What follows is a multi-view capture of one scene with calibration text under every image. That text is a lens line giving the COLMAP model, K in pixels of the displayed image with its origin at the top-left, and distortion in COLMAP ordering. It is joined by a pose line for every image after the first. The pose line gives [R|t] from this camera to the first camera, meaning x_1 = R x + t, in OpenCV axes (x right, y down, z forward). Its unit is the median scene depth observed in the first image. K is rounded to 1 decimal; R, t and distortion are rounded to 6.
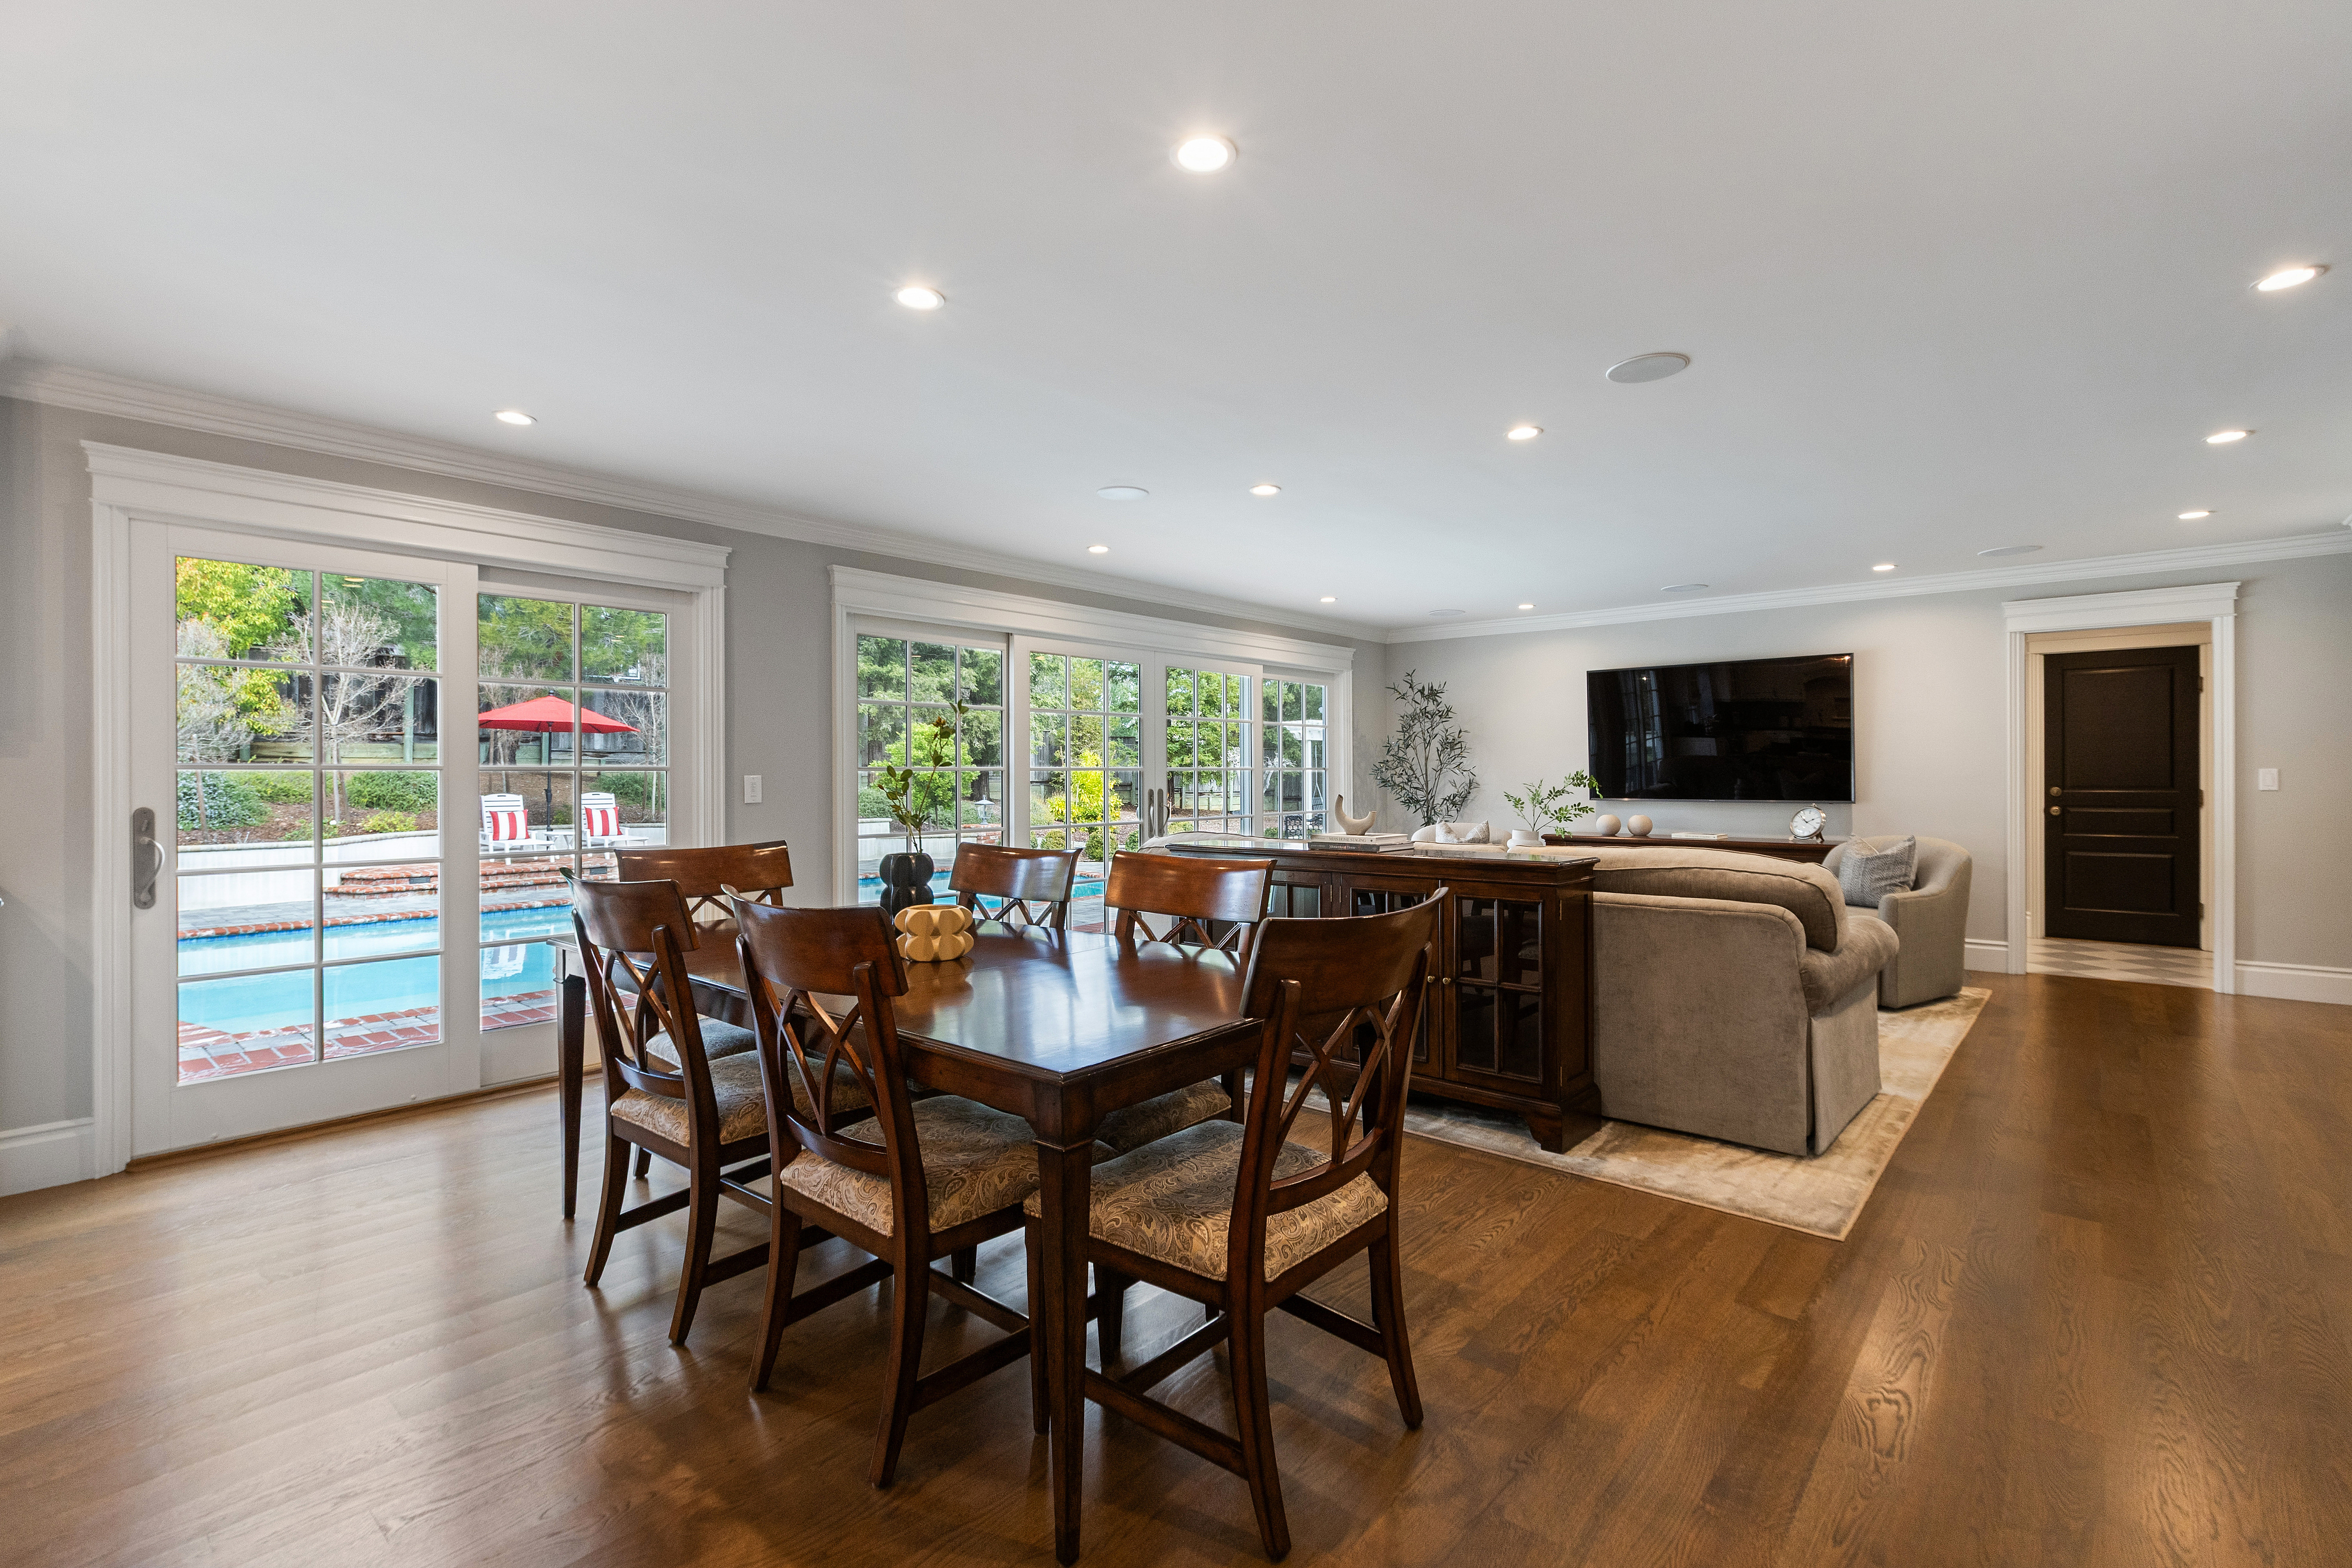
lens RADIAL K [[1045.3, 0, 1182.8], [0, 1045.3, 775.4], [0, 0, 1]] dist [0.001819, -0.000412]
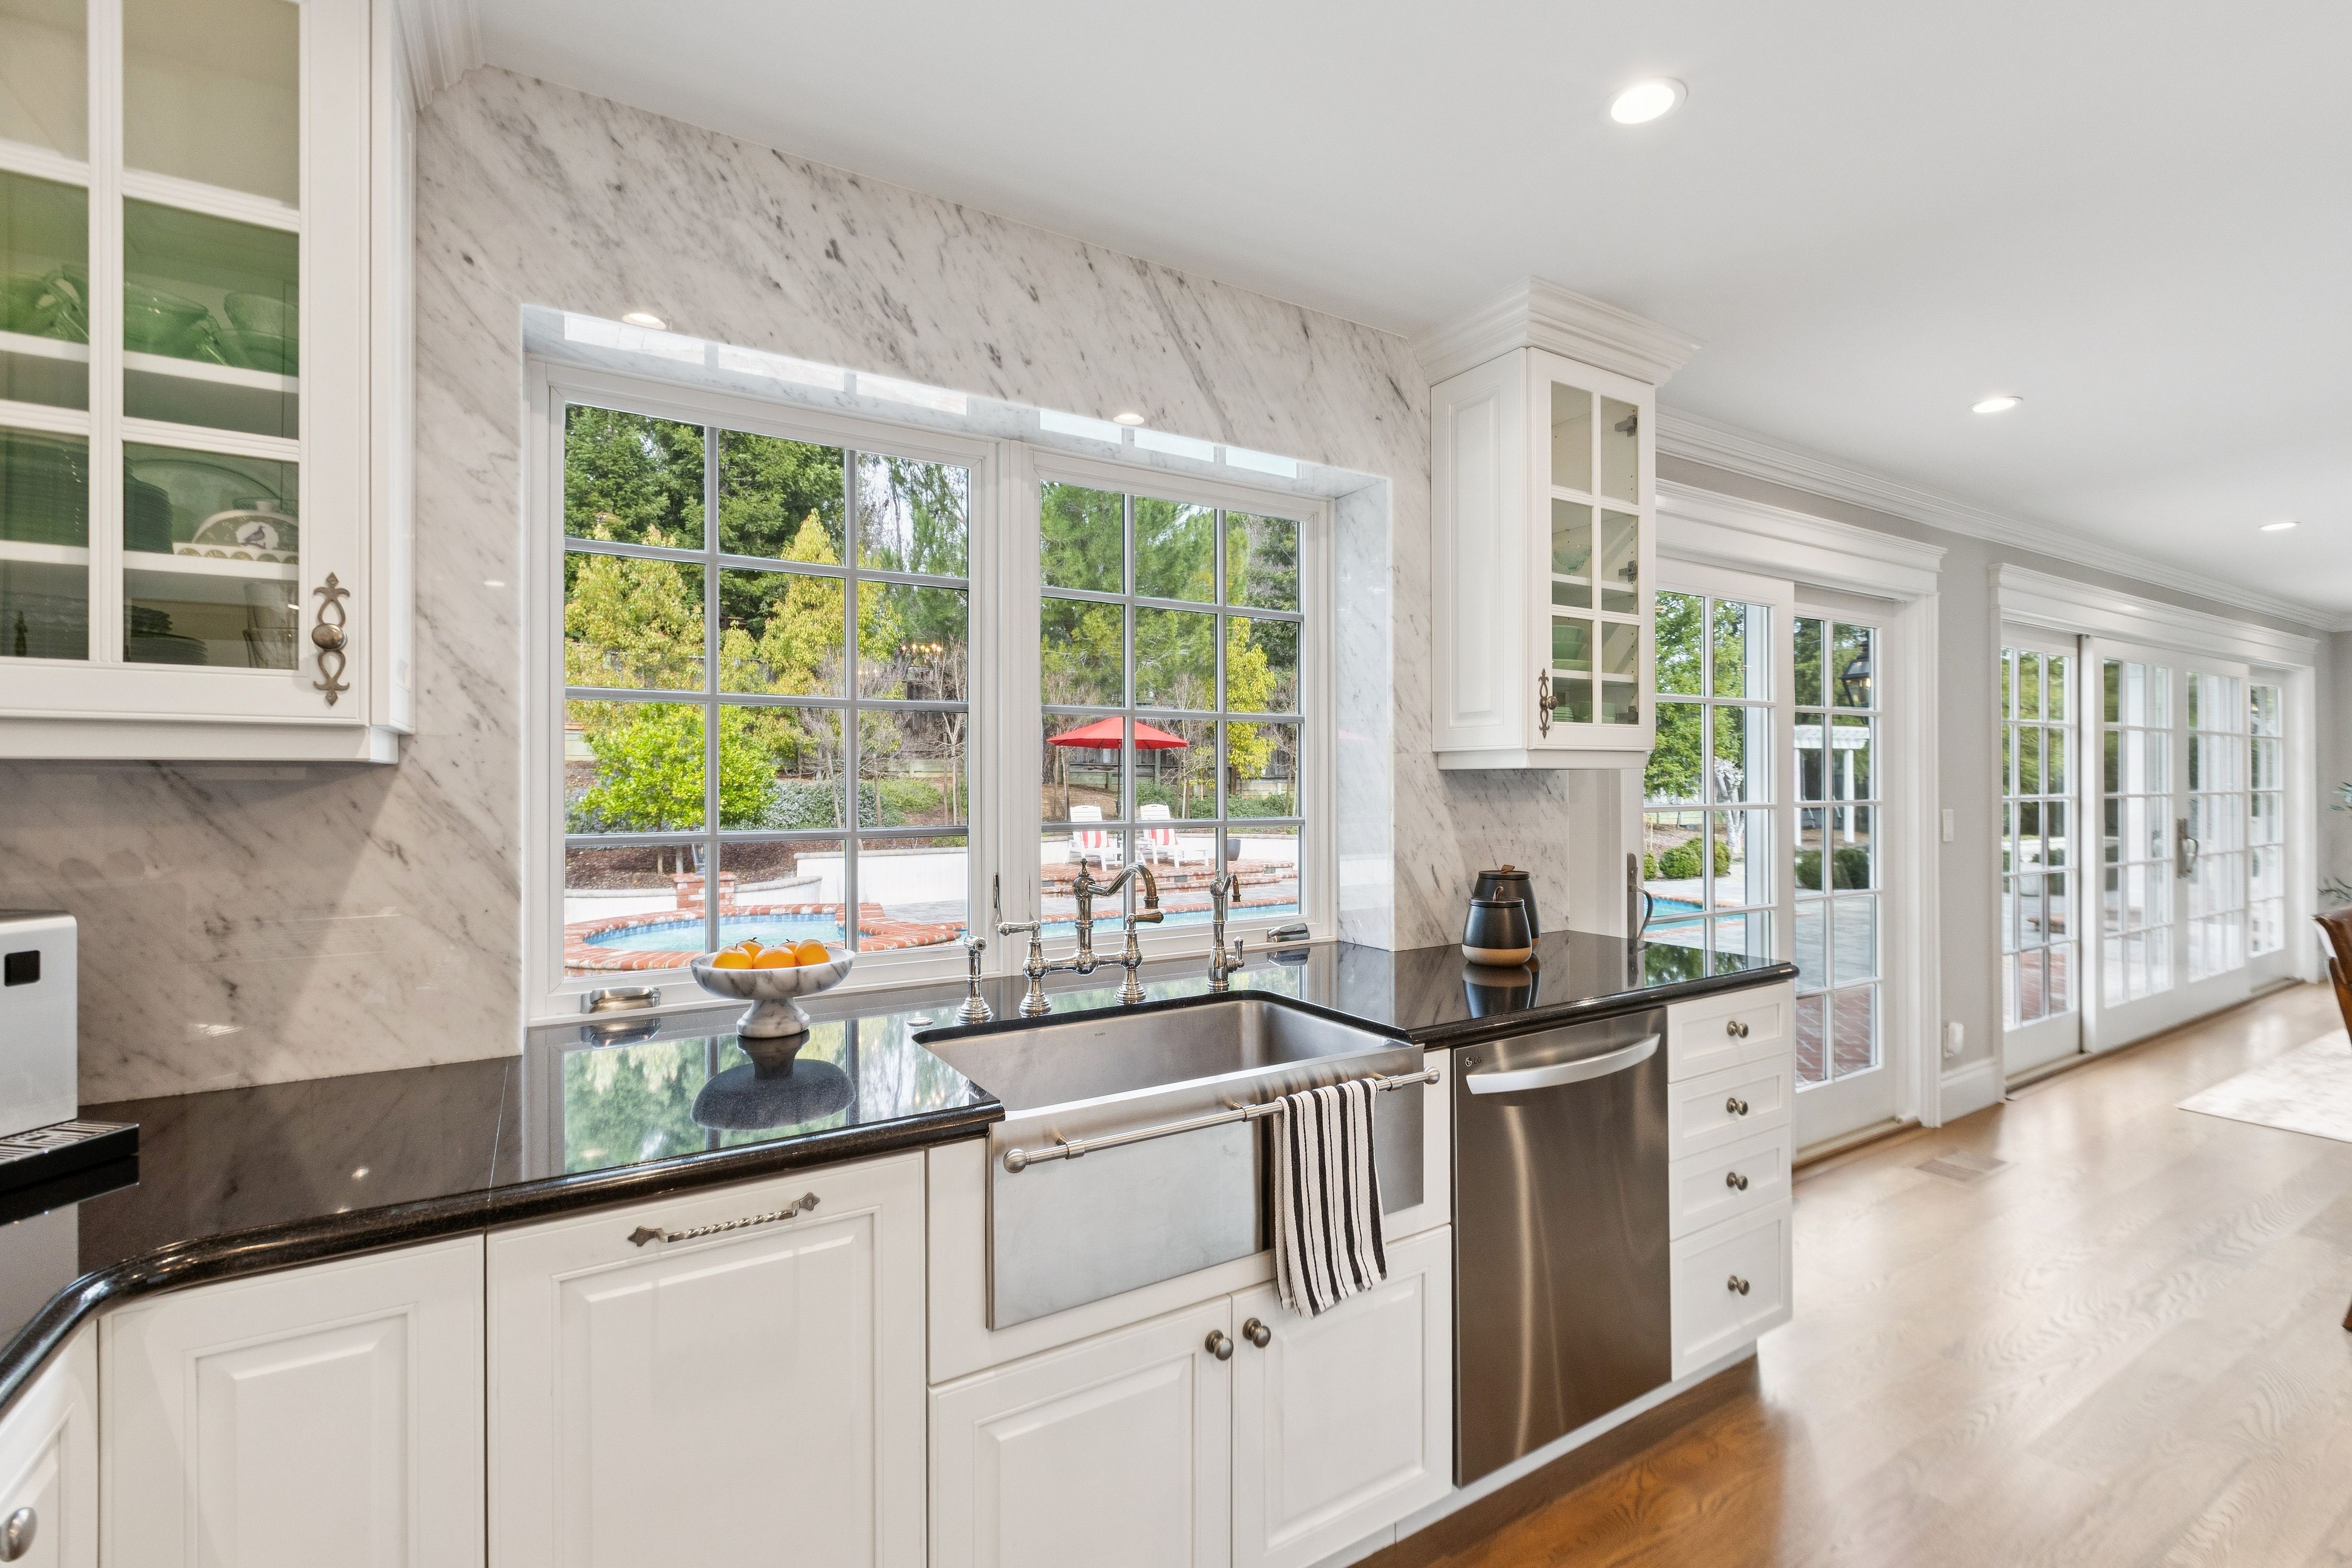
lens RADIAL K [[1045.3, 0, 1195.0], [0, 1045.3, 781.5], [0, 0, 1]] dist [0.001819, -0.000412]
pose [[0.954953, -0.001274, -0.296753, -0.673977], [0.000886, 0.999999, -0.001440, -0.020176], [0.296755, 0.001112, 0.954953, -0.011818]]
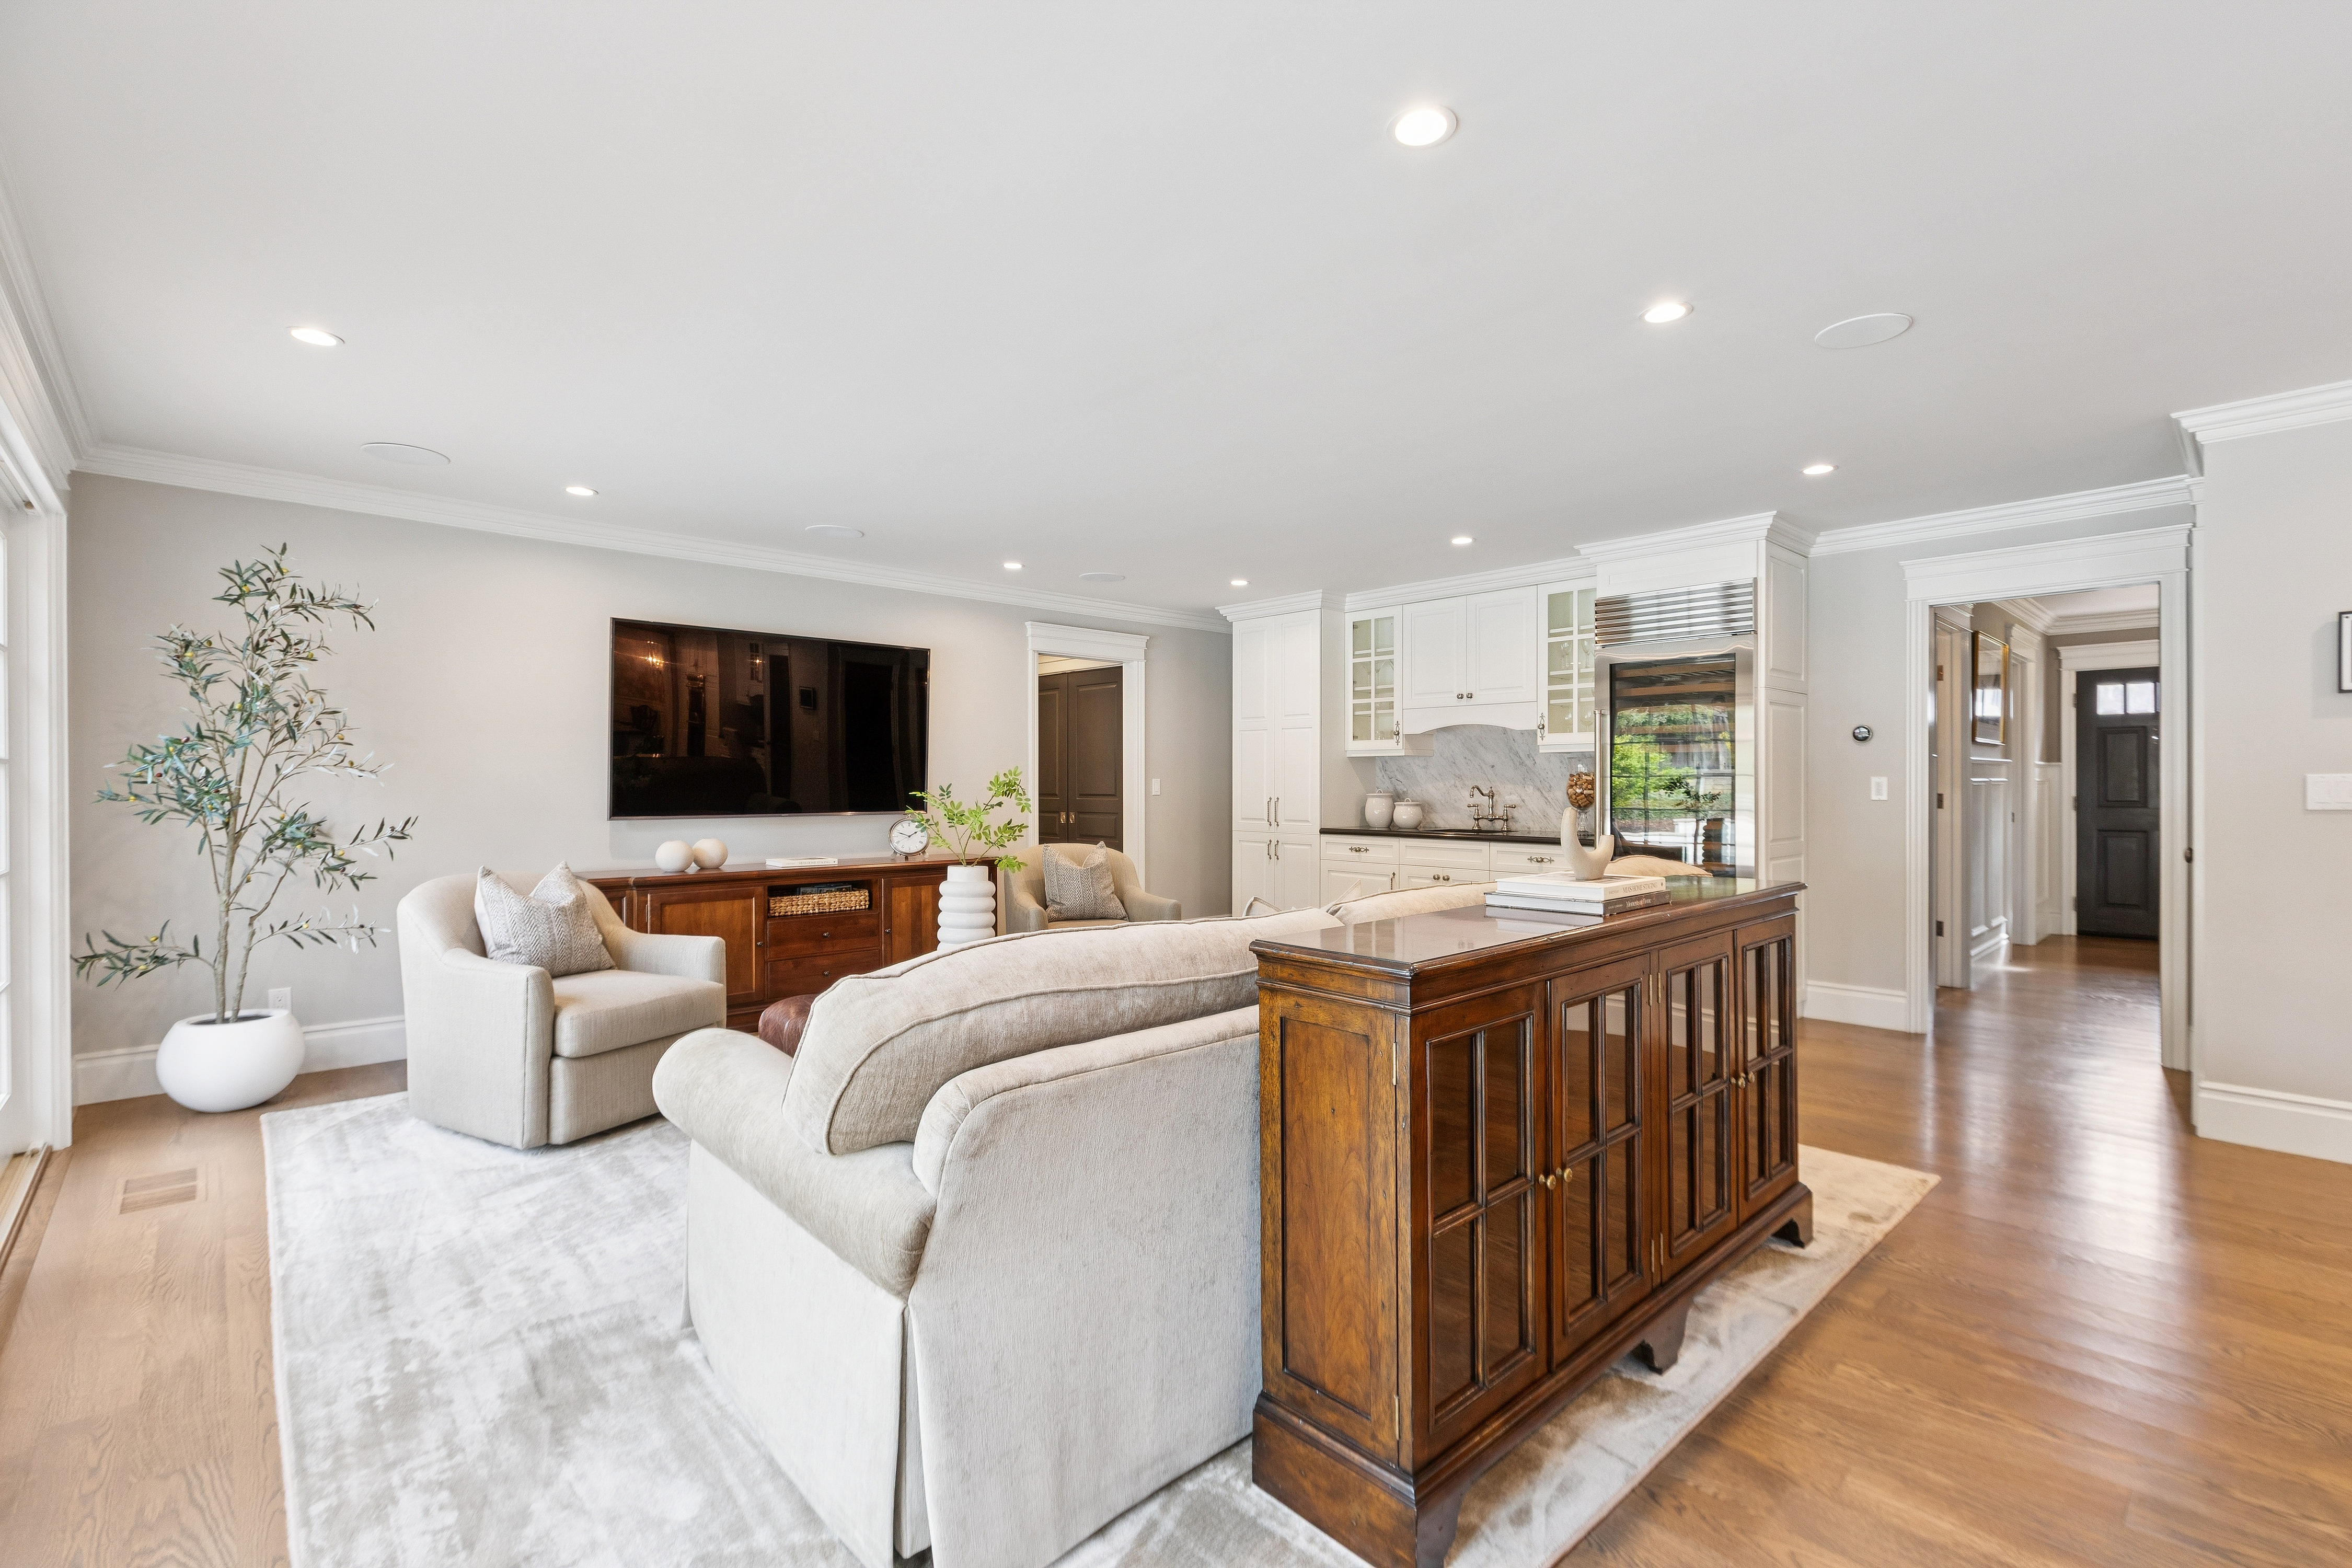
lens RADIAL K [[1045.3, 0, 1185.2], [0, 1045.3, 775.5], [0, 0, 1]] dist [0.001819, -0.000412]
pose [[0.105333, 0.011482, 0.994371, -0.310066], [0.000773, 0.999932, -0.011628, 0.007272], [-0.994437, 0.001994, 0.105317, 0.866618]]
